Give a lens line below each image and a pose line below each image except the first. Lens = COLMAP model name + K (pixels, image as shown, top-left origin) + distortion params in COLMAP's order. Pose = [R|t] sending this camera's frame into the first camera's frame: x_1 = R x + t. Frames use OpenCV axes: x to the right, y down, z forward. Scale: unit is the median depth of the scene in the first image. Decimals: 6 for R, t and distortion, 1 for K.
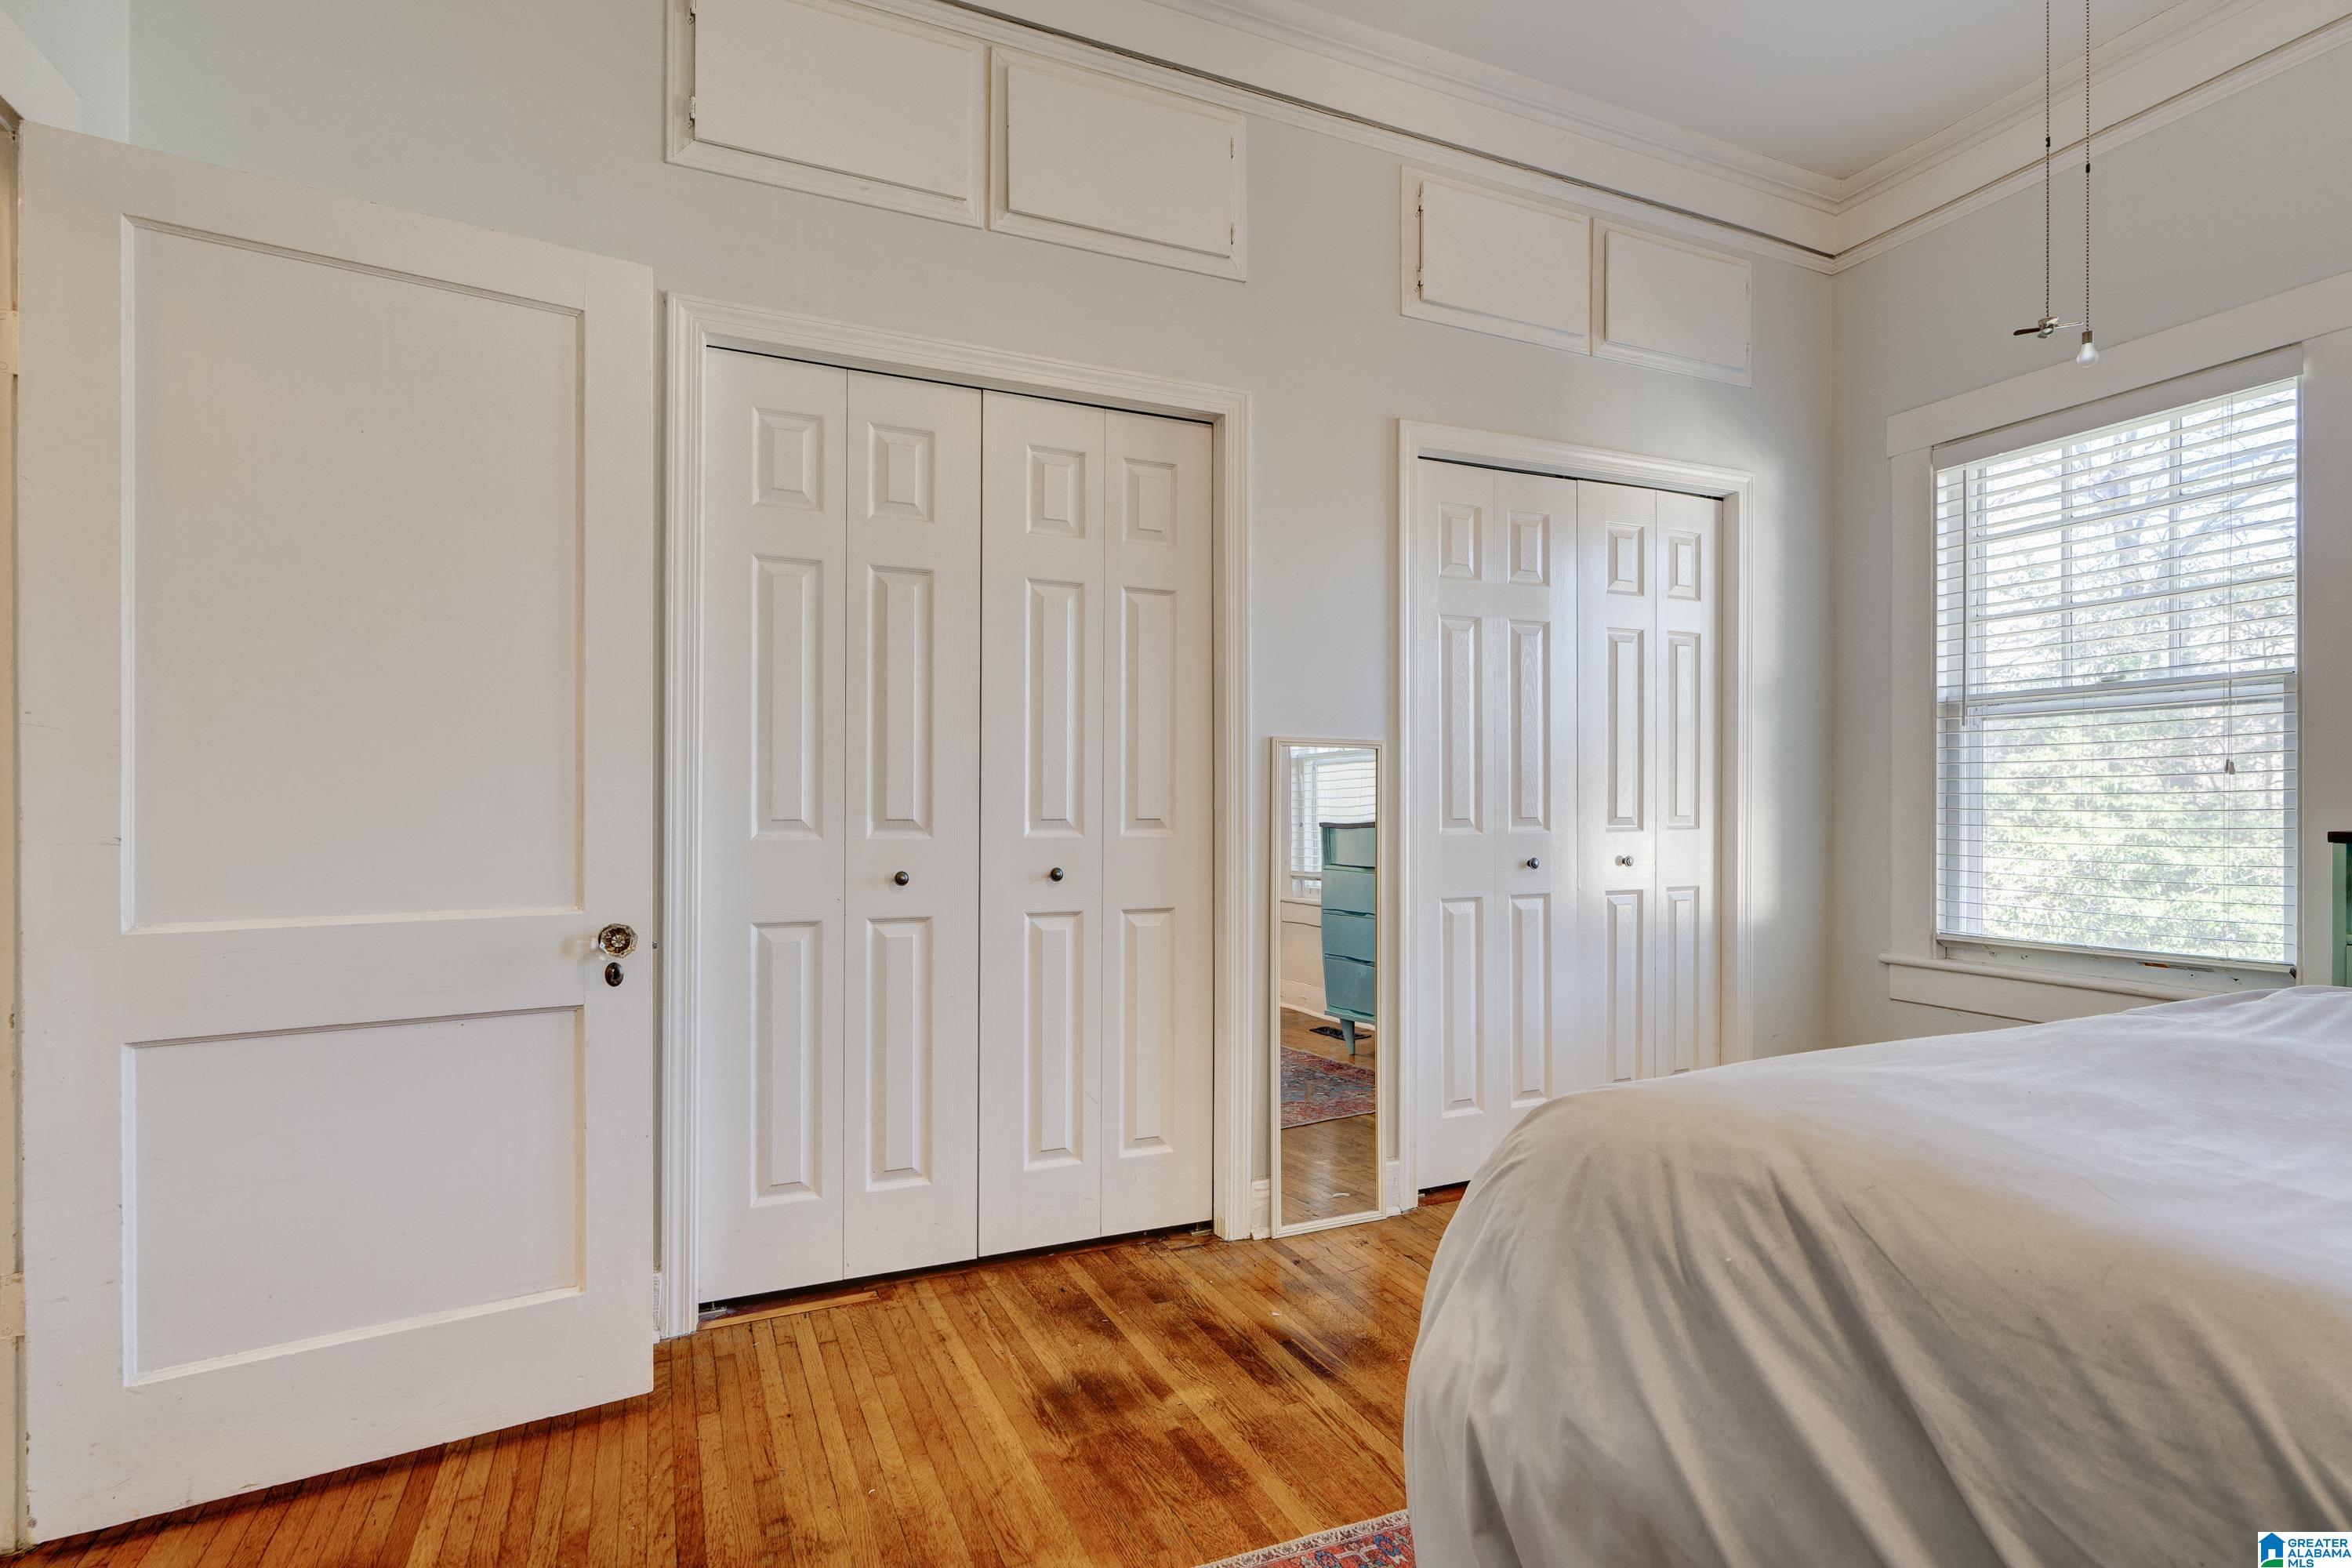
lens RADIAL K [[1150.0, 0, 1170.6], [0, 1150.0, 790.8], [0, 0, 1]] dist [0.002387, -0.000174]
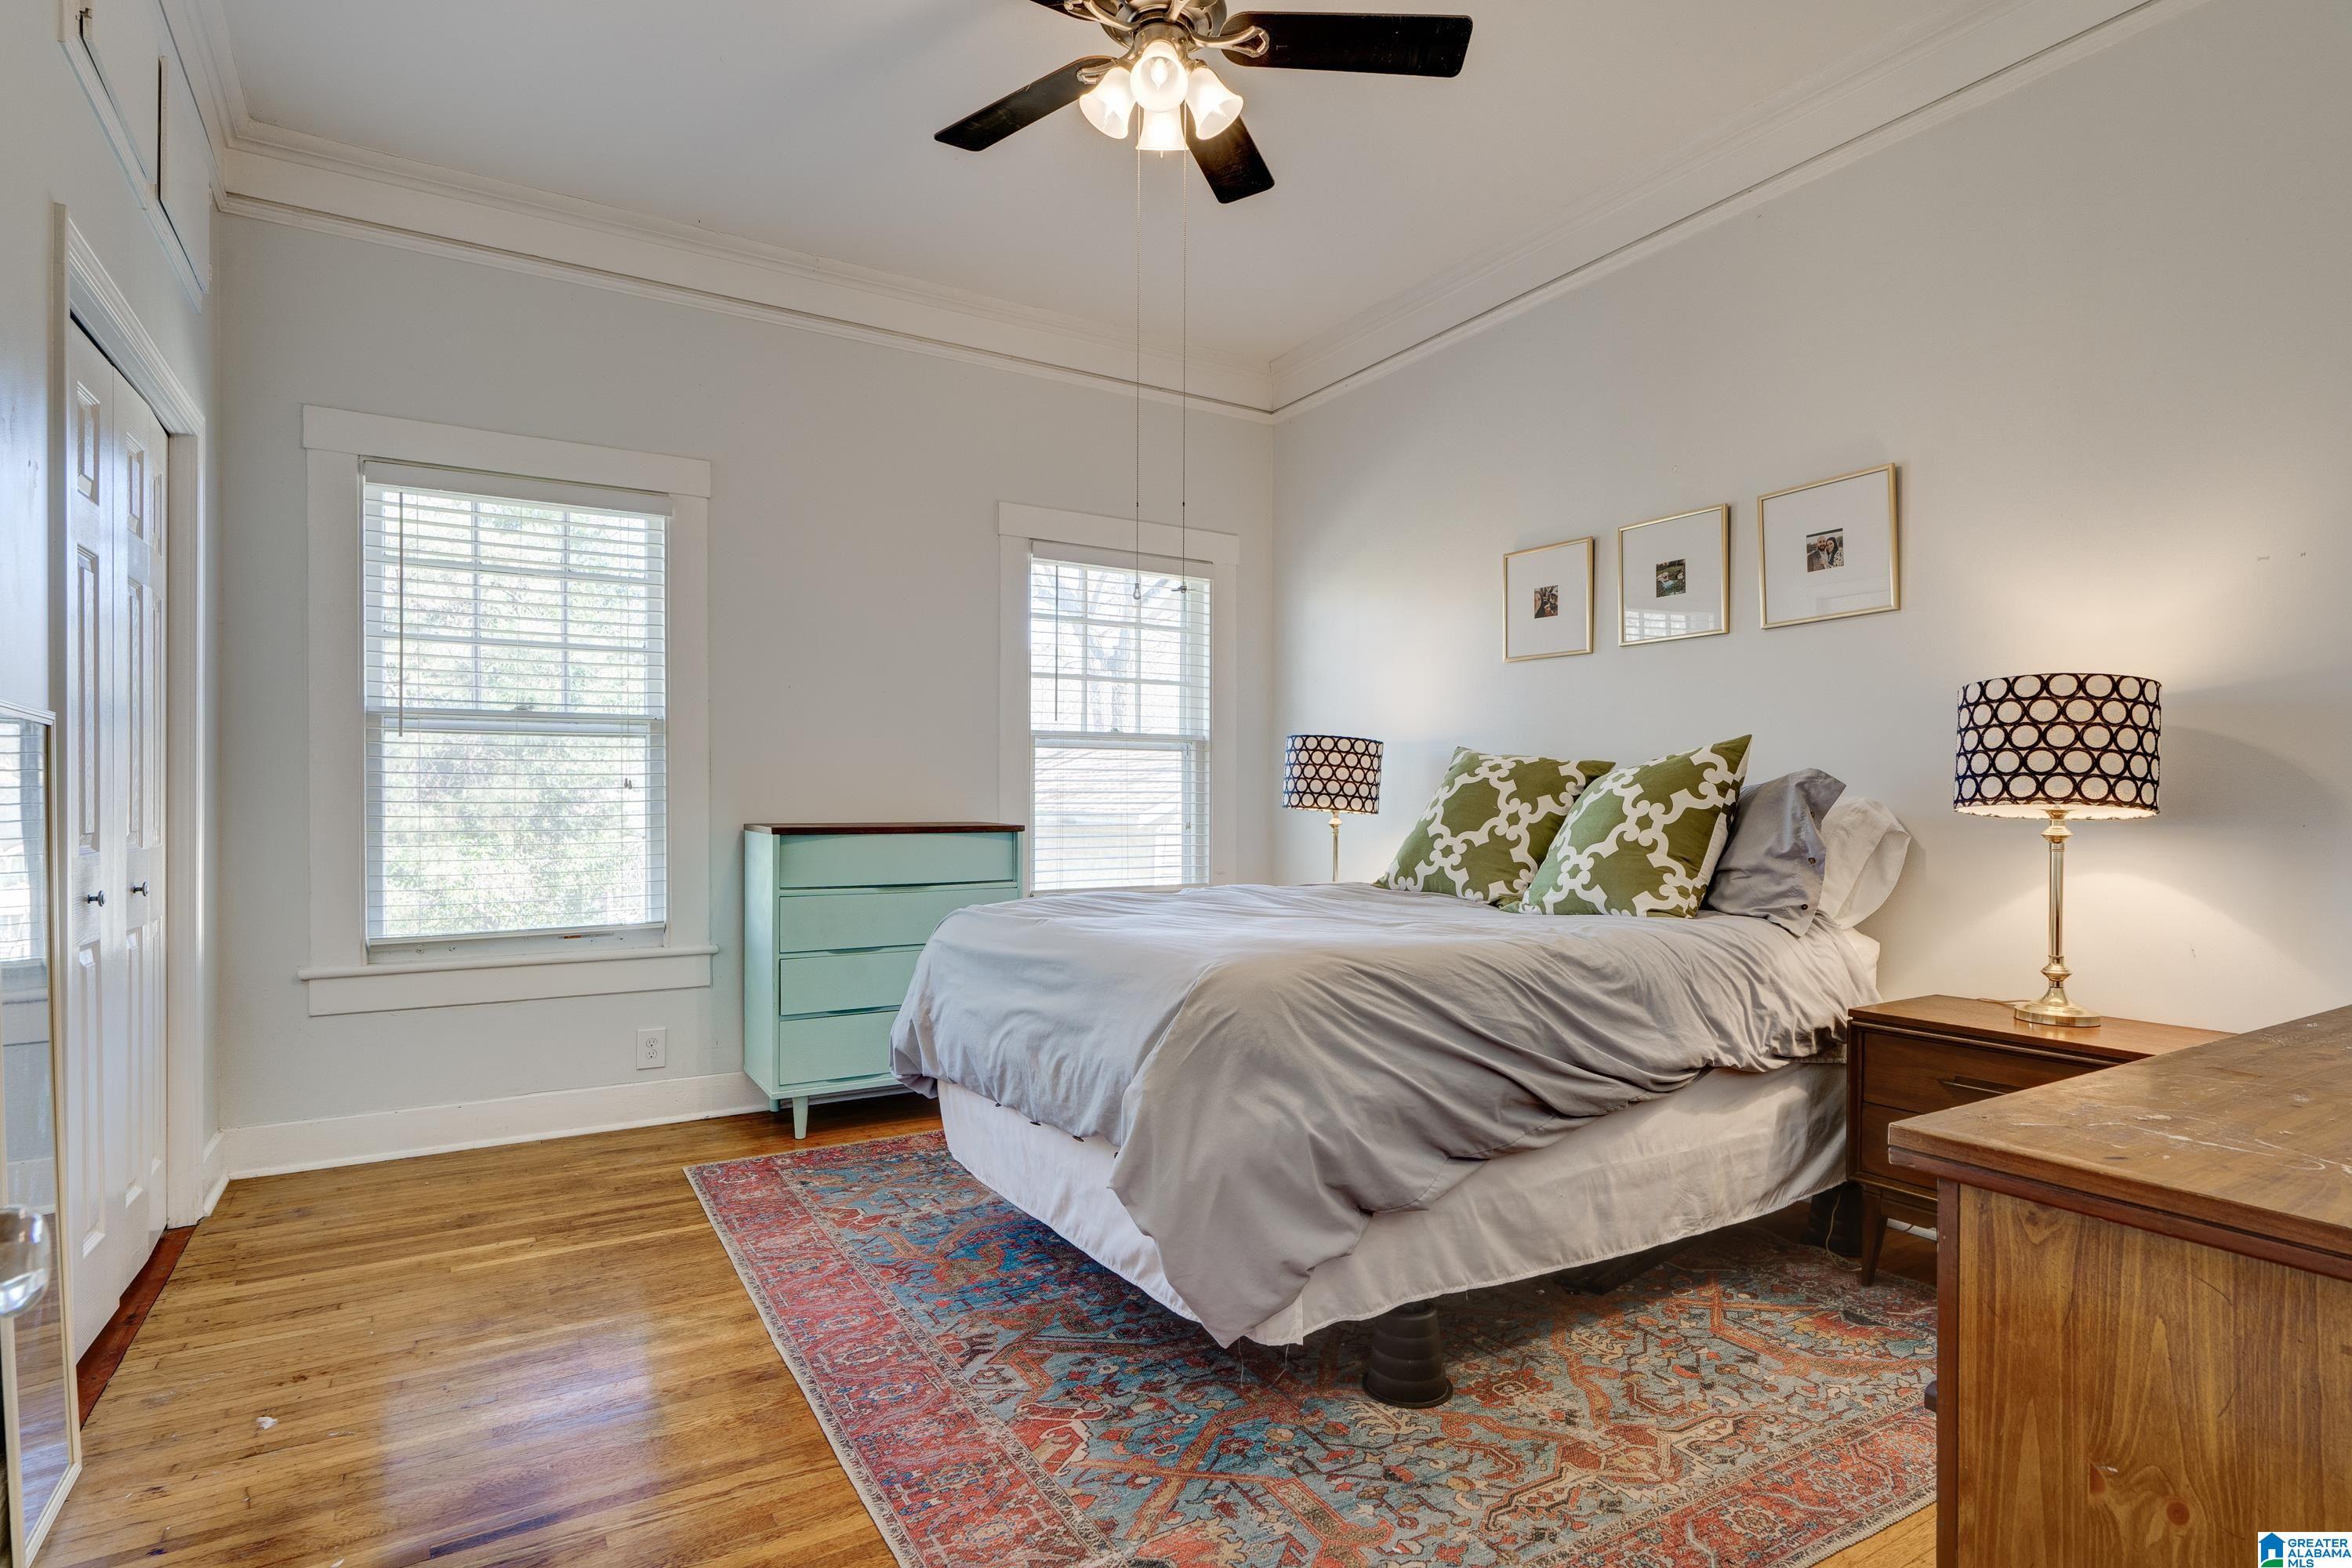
lens RADIAL K [[1174.7, 0, 1199.6], [0, 1174.7, 812.4], [0, 0, 1]] dist [0.015741, 0.000020]
pose [[-0.145575, -0.000282, 0.989347, -0.527370], [-0.002865, 0.999996, -0.000137, 0.011349], [-0.989343, -0.002854, -0.145575, 0.478238]]
